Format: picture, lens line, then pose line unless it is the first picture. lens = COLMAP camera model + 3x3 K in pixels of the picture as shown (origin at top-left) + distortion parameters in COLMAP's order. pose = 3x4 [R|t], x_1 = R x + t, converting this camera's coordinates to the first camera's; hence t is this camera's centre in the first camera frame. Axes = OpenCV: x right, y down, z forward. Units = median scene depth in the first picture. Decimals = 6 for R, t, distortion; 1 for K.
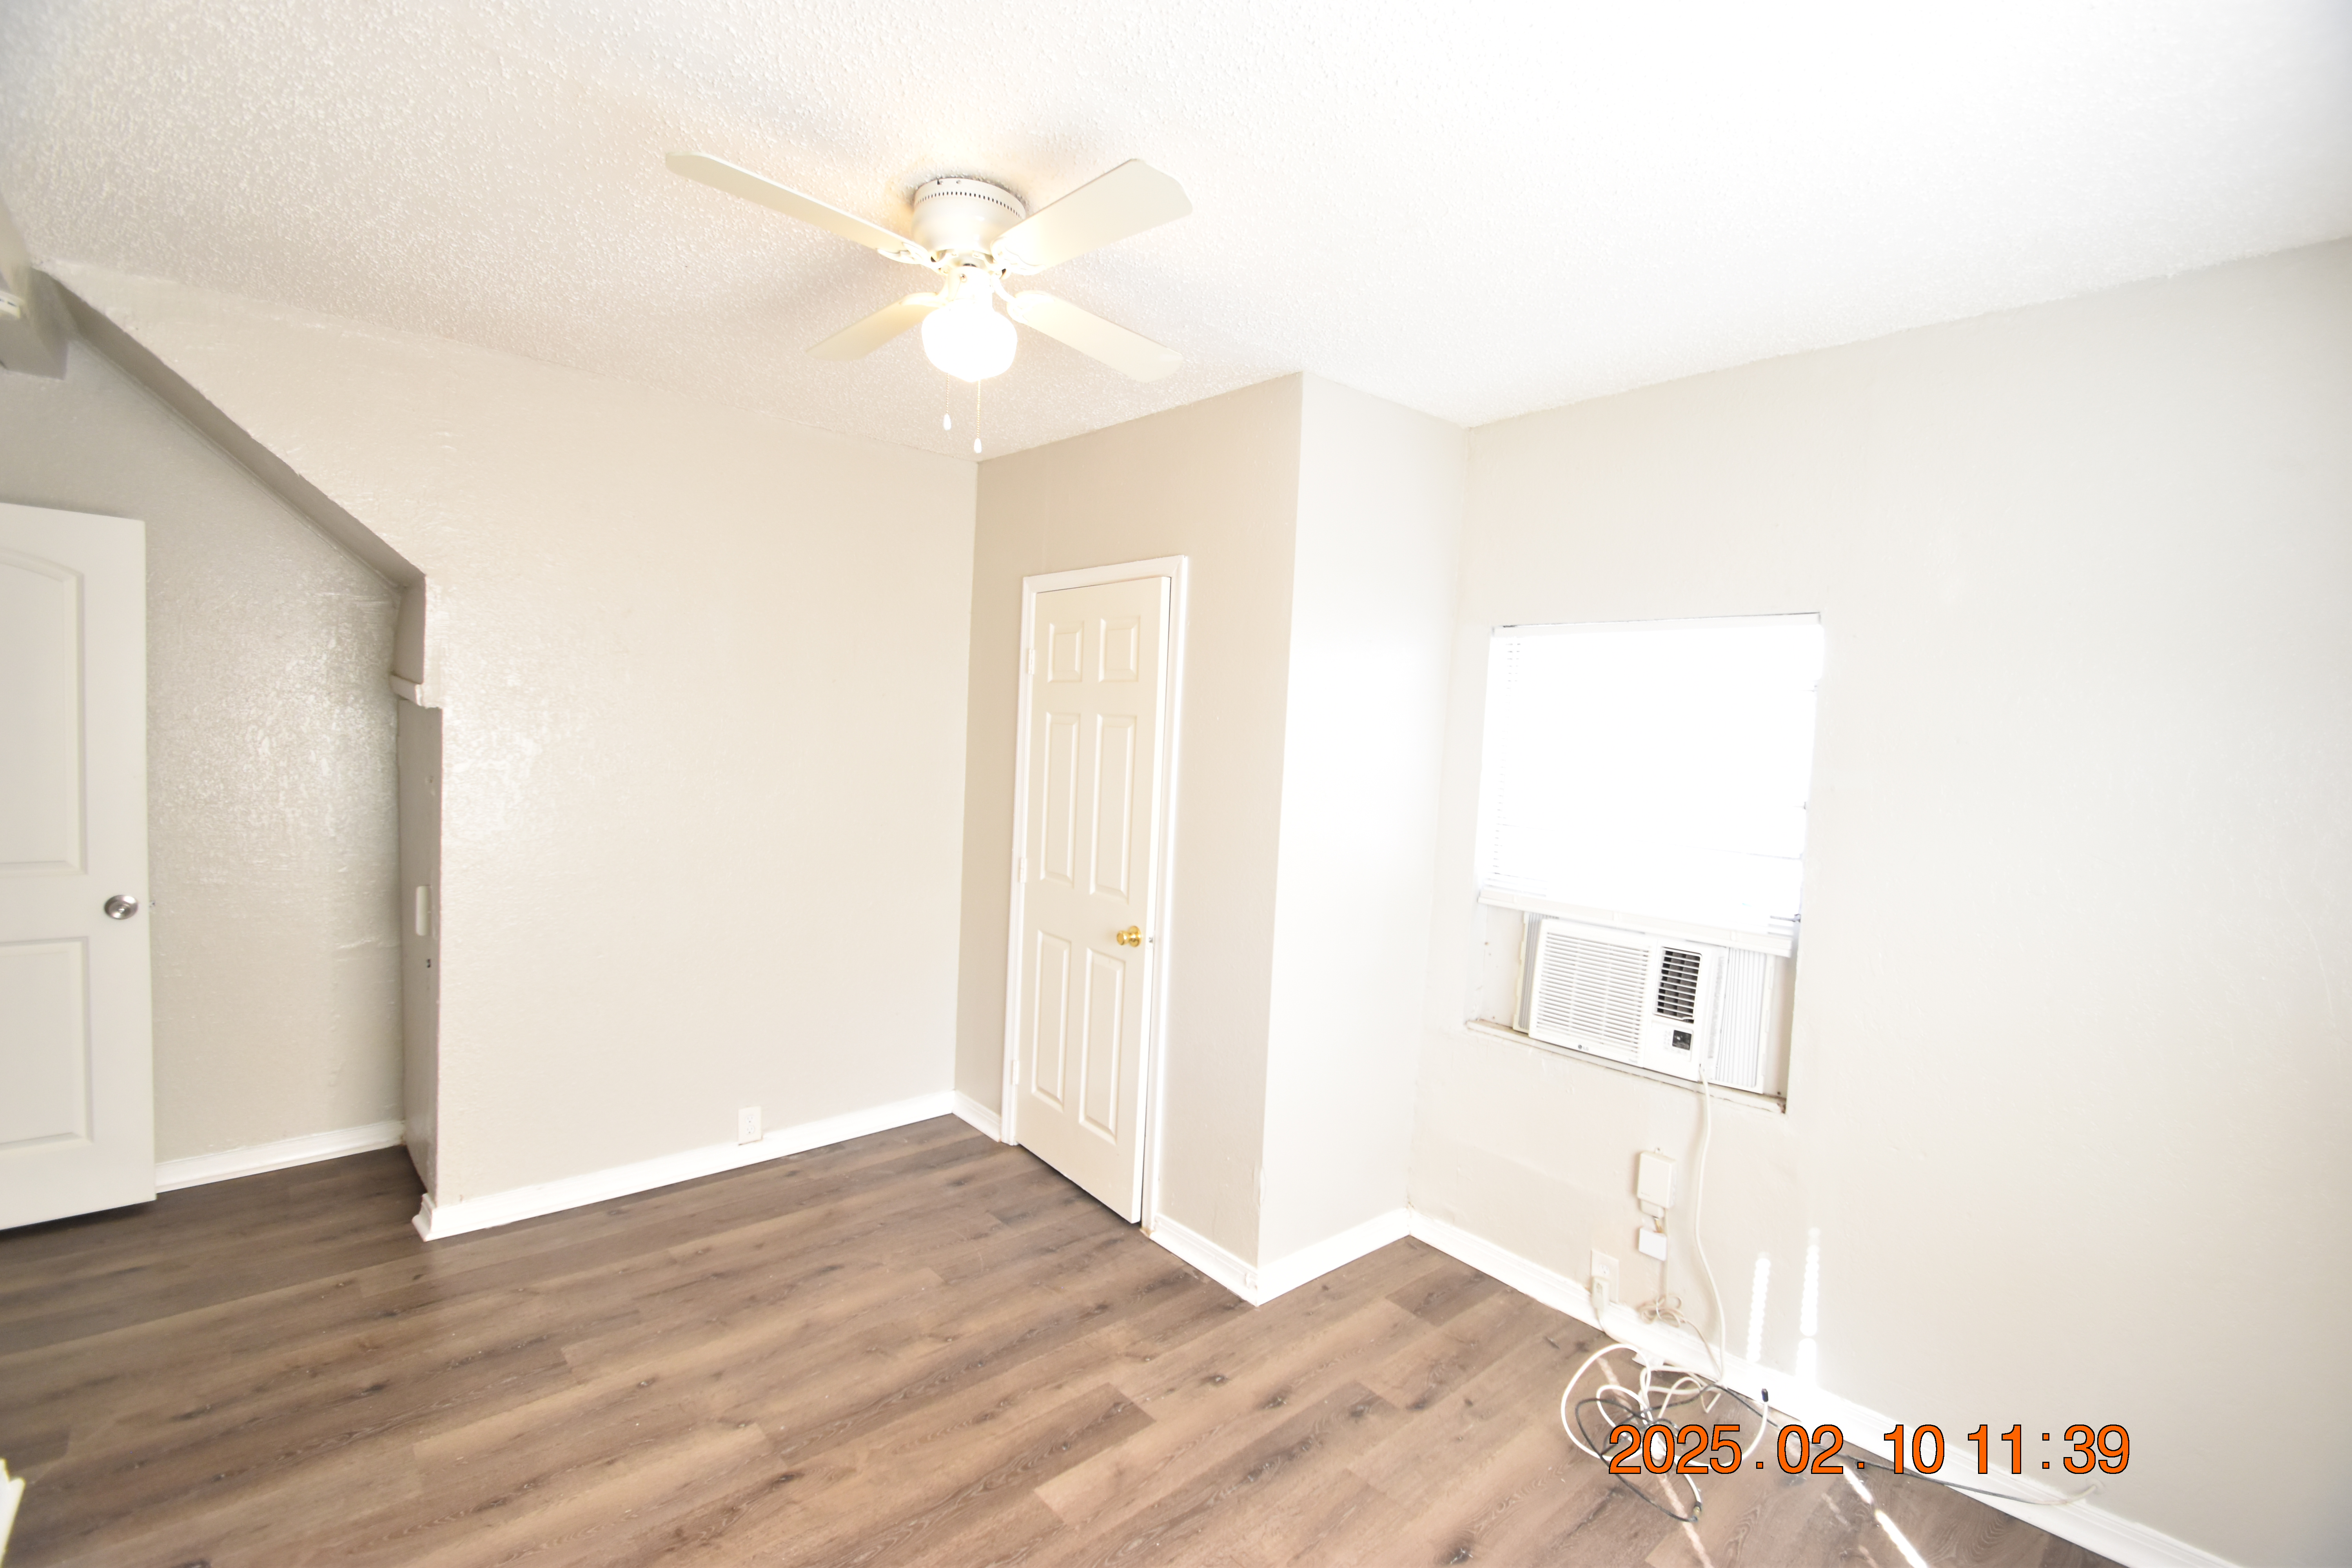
lens RADIAL K [[1026.7, 0, 1176.0], [0, 1026.7, 784.0], [0, 0, 1]] dist [0.009617, -0.014204]
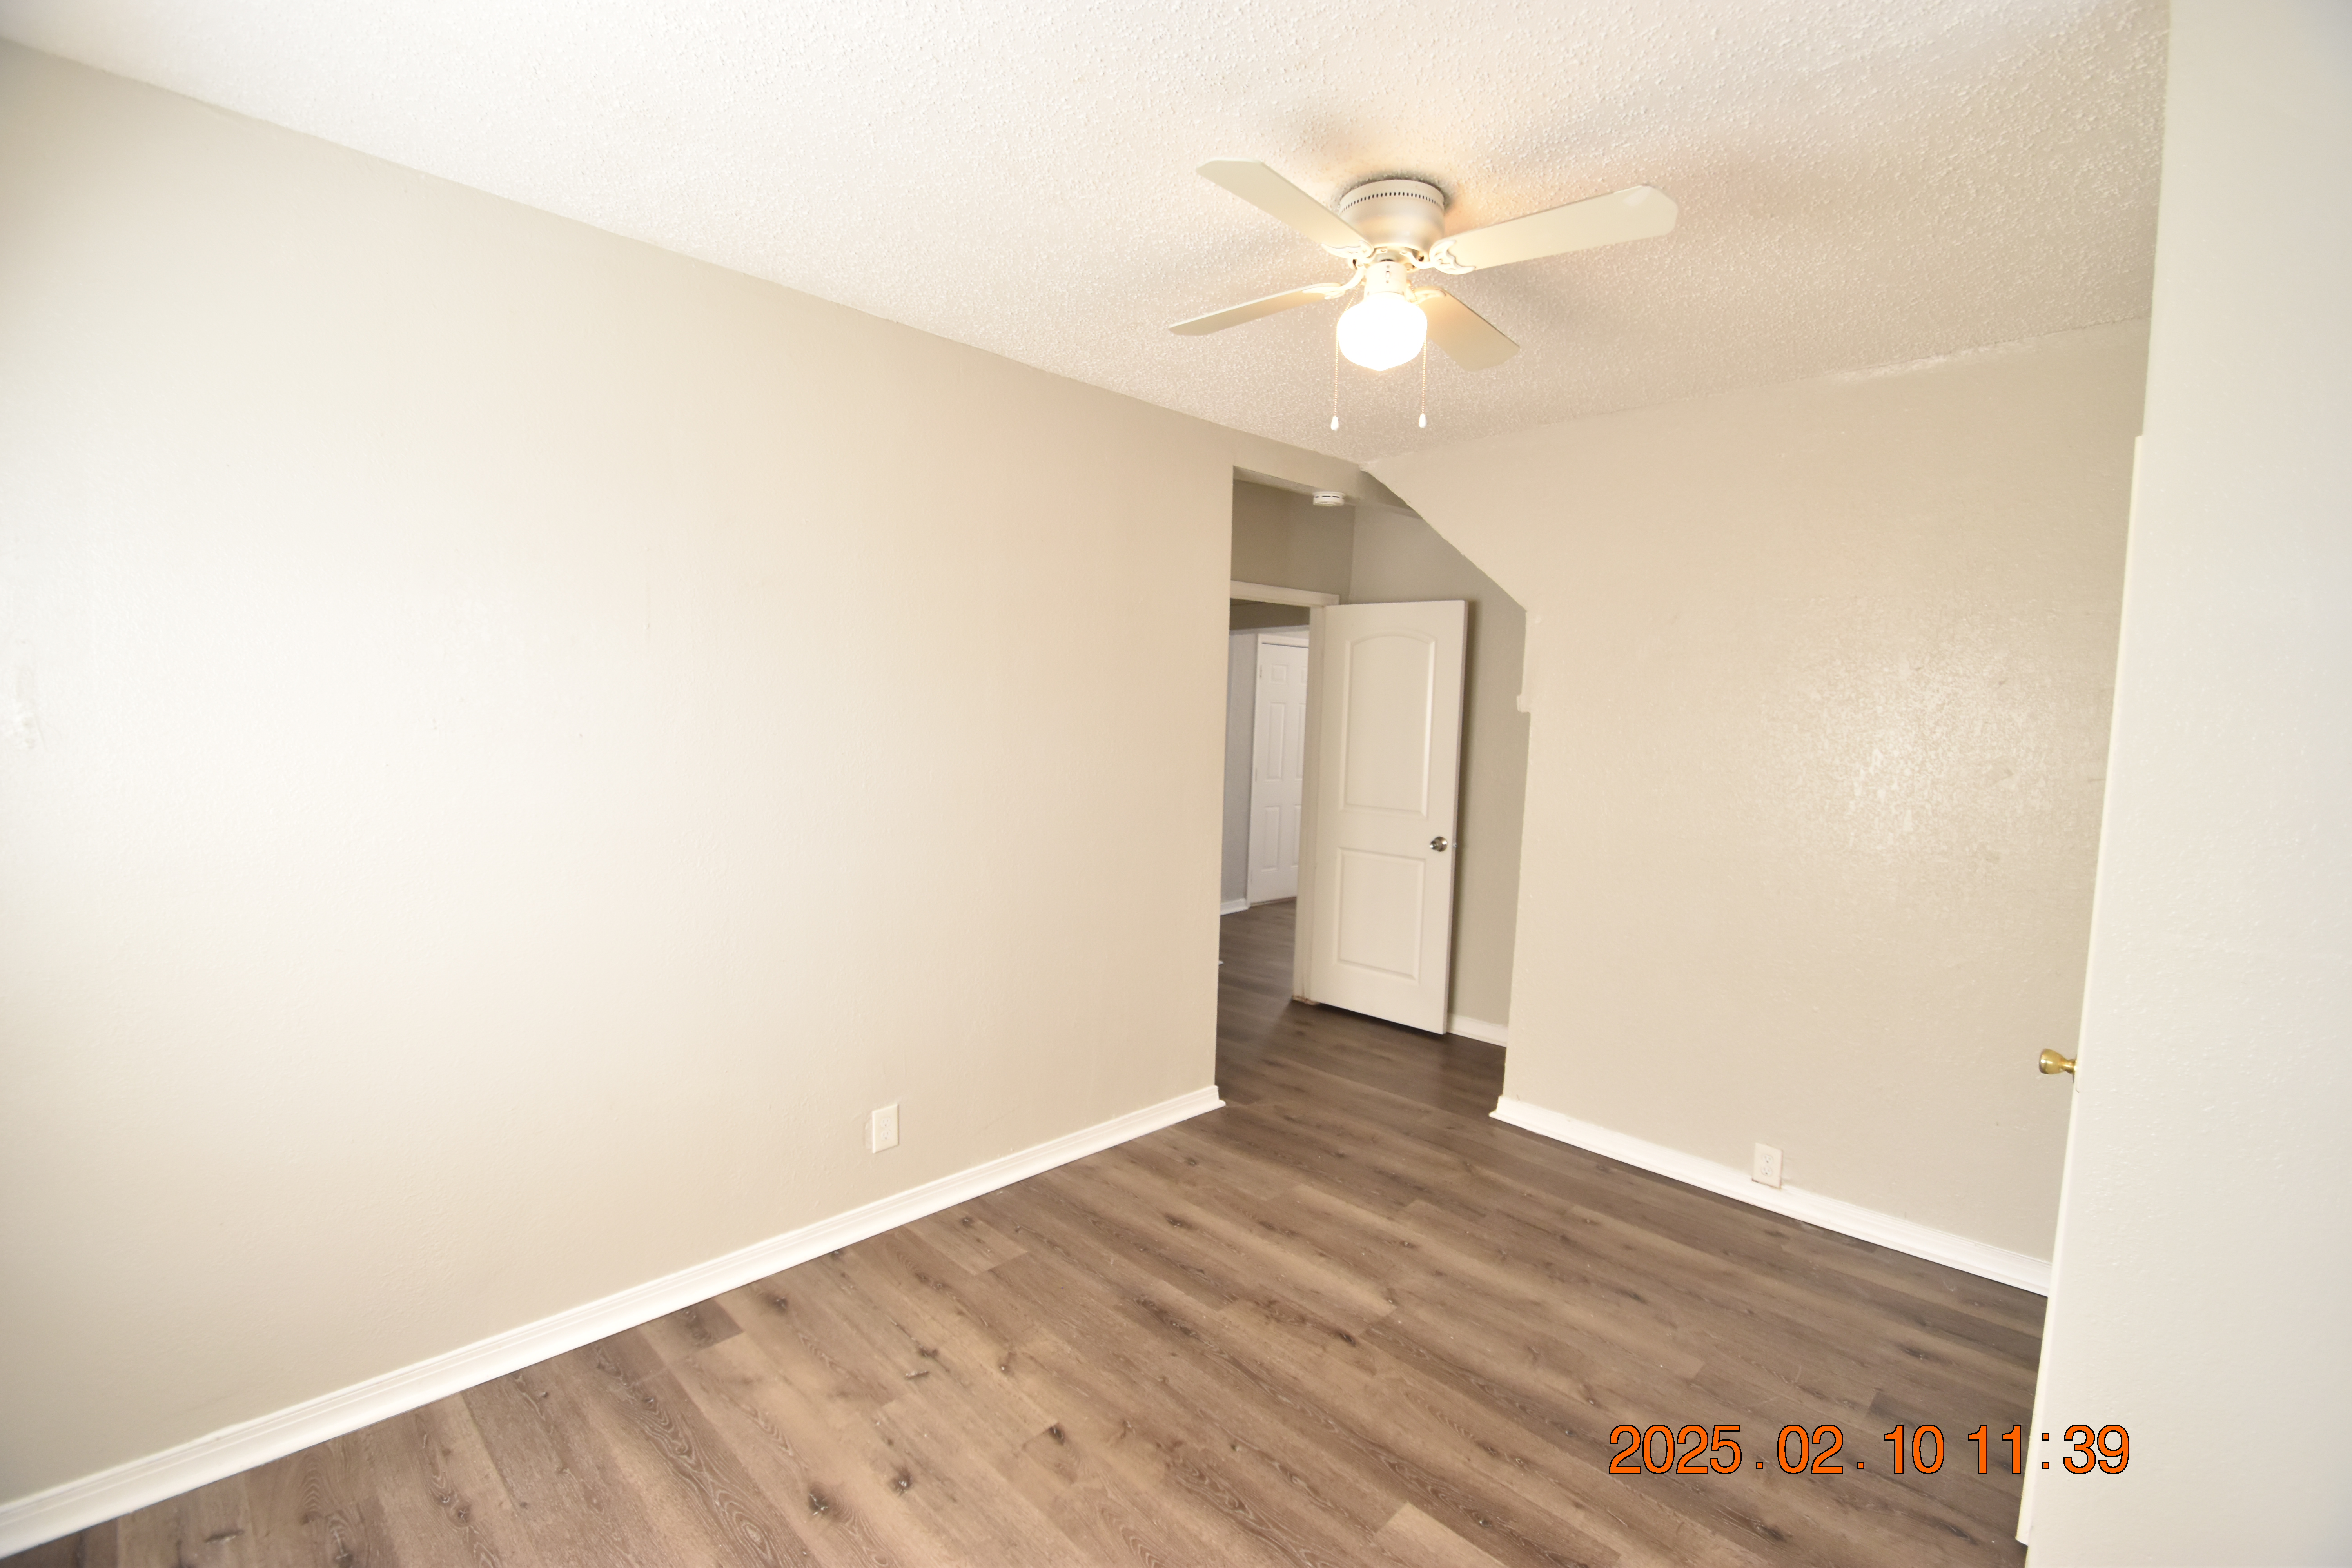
lens RADIAL K [[1026.7, 0, 1176.0], [0, 1026.7, 784.0], [0, 0, 1]] dist [0.009617, -0.014204]
pose [[0.052773, 0.034064, -0.998025, 0.634623], [-0.079896, 0.996358, 0.029783, 0.013616], [0.995405, 0.078166, 0.055302, 0.561919]]
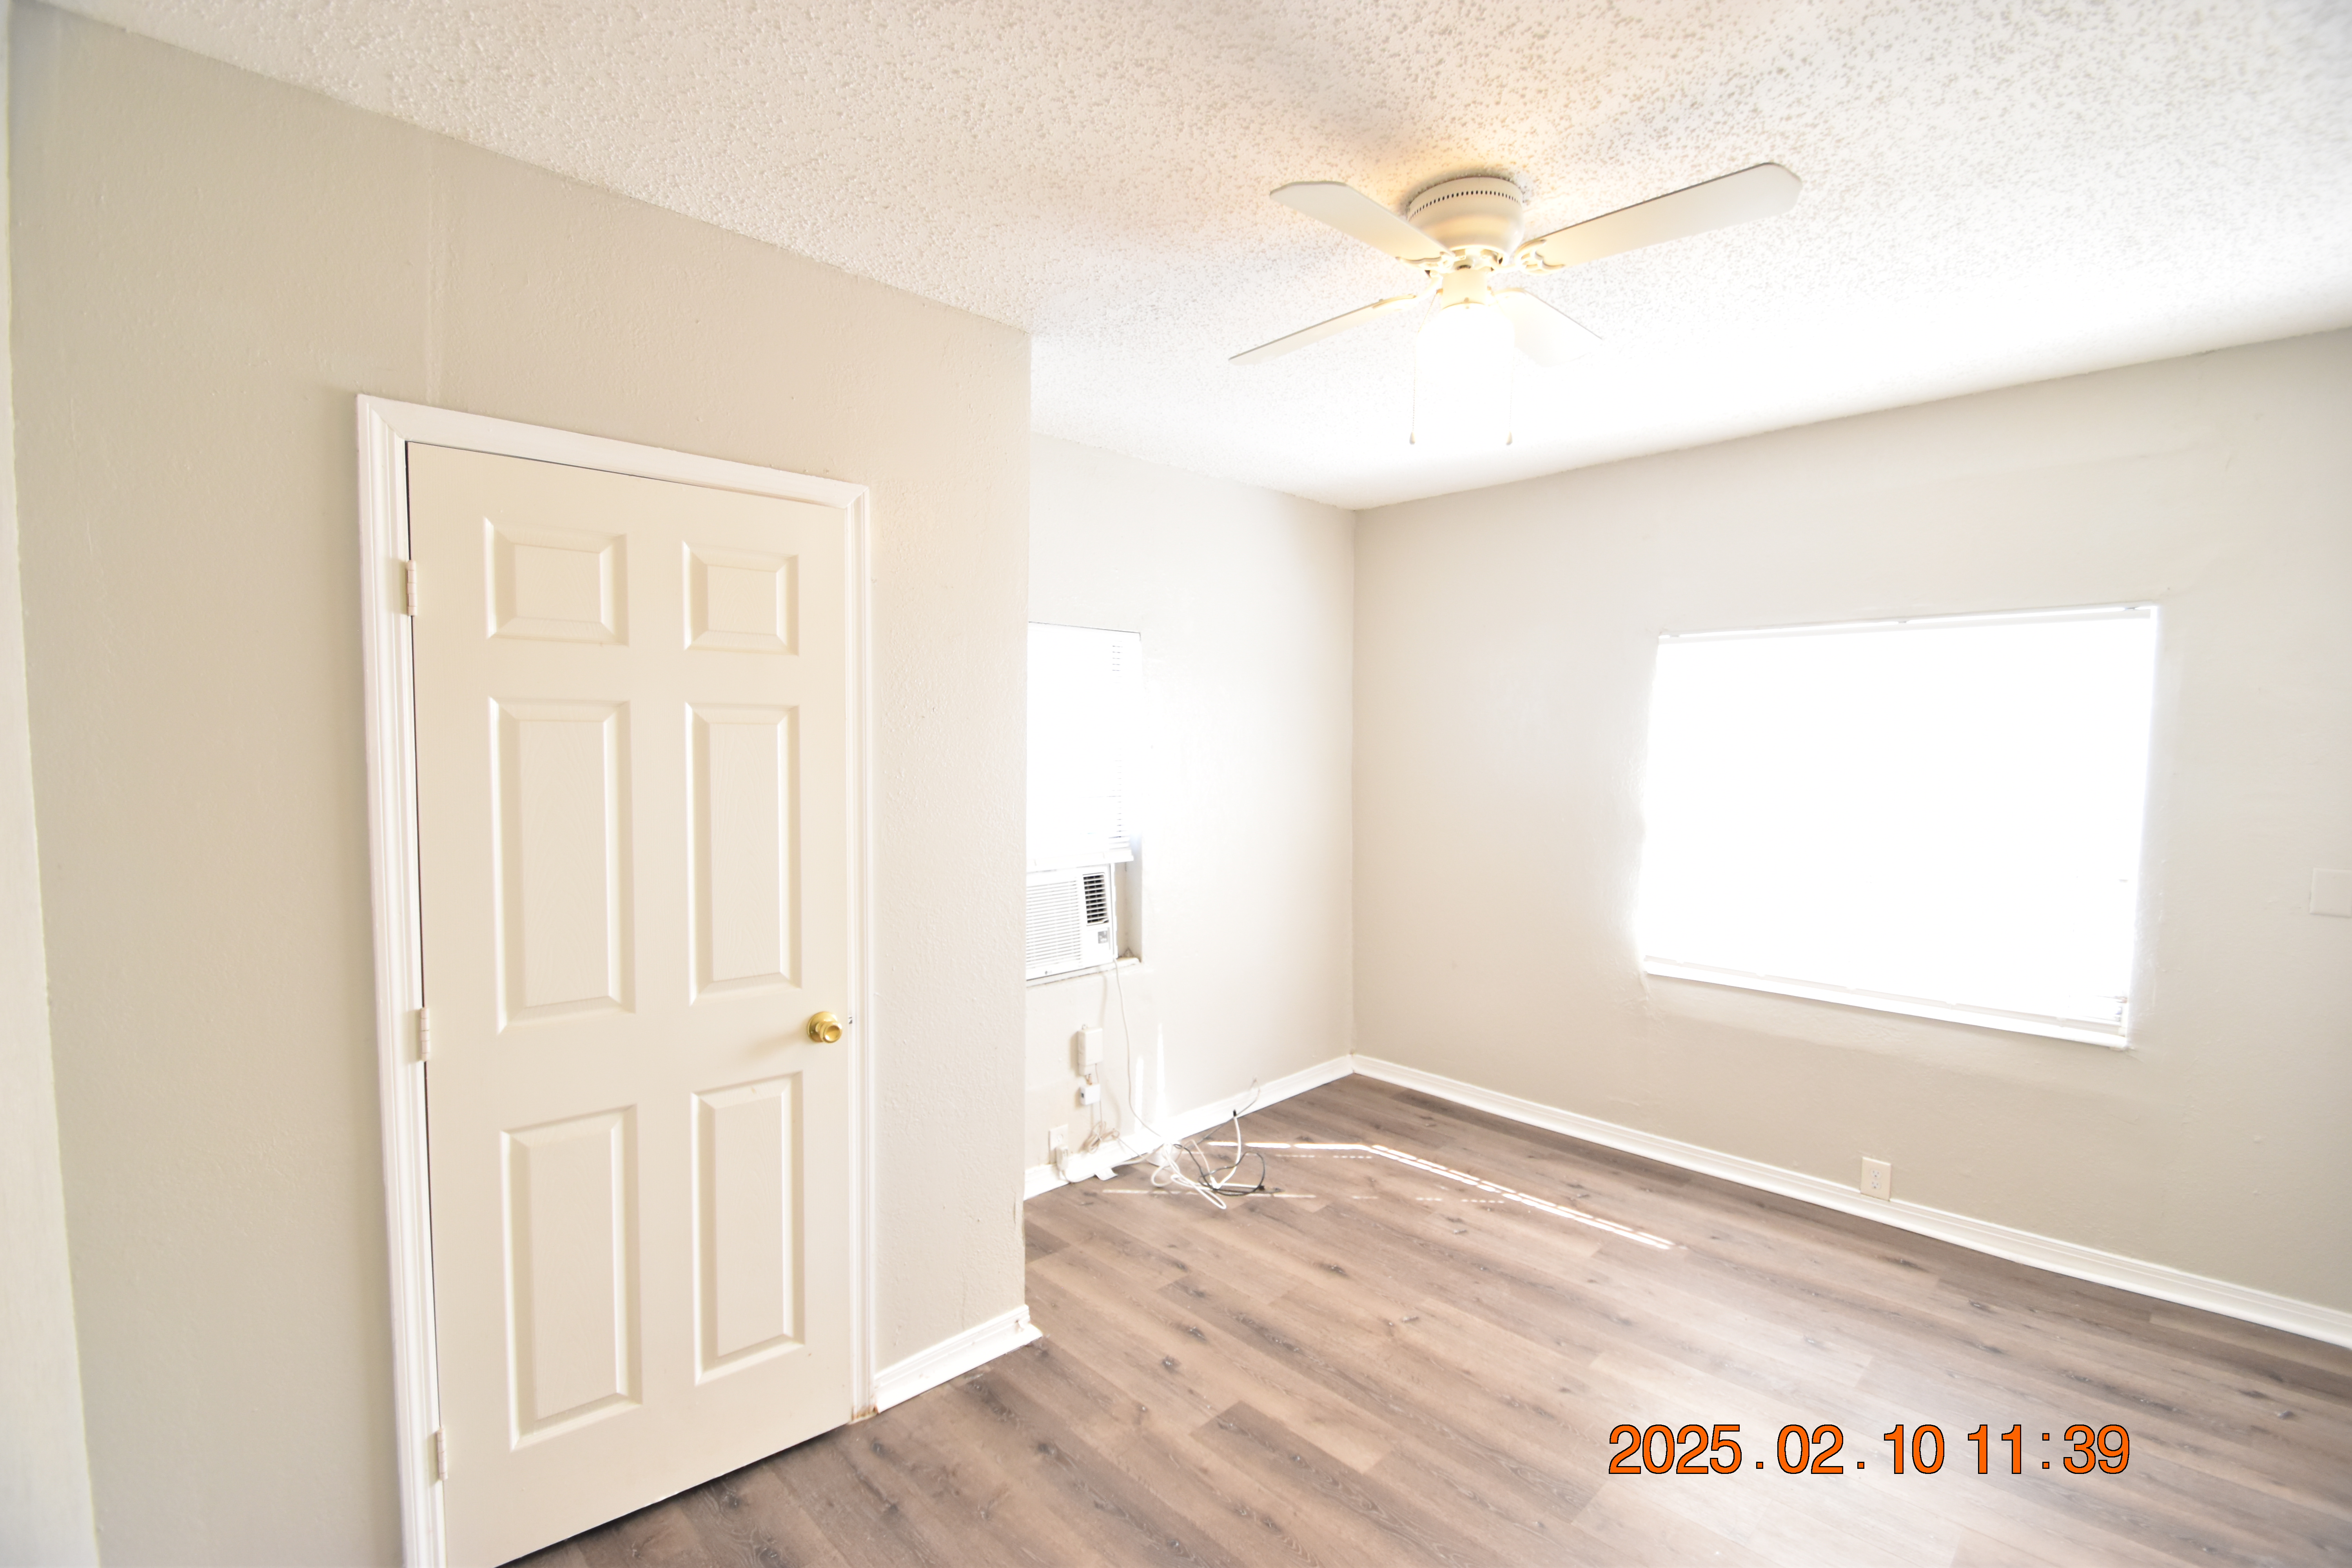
lens RADIAL K [[1026.5, 0, 1166.9], [0, 1026.5, 788.3], [0, 0, 1]] dist [0.009802, -0.012236]
pose [[-0.024259, -0.101896, 0.994499, -0.895716], [0.043314, 0.993751, 0.102875, -0.091226], [-0.998767, 0.045571, -0.019694, 0.973740]]
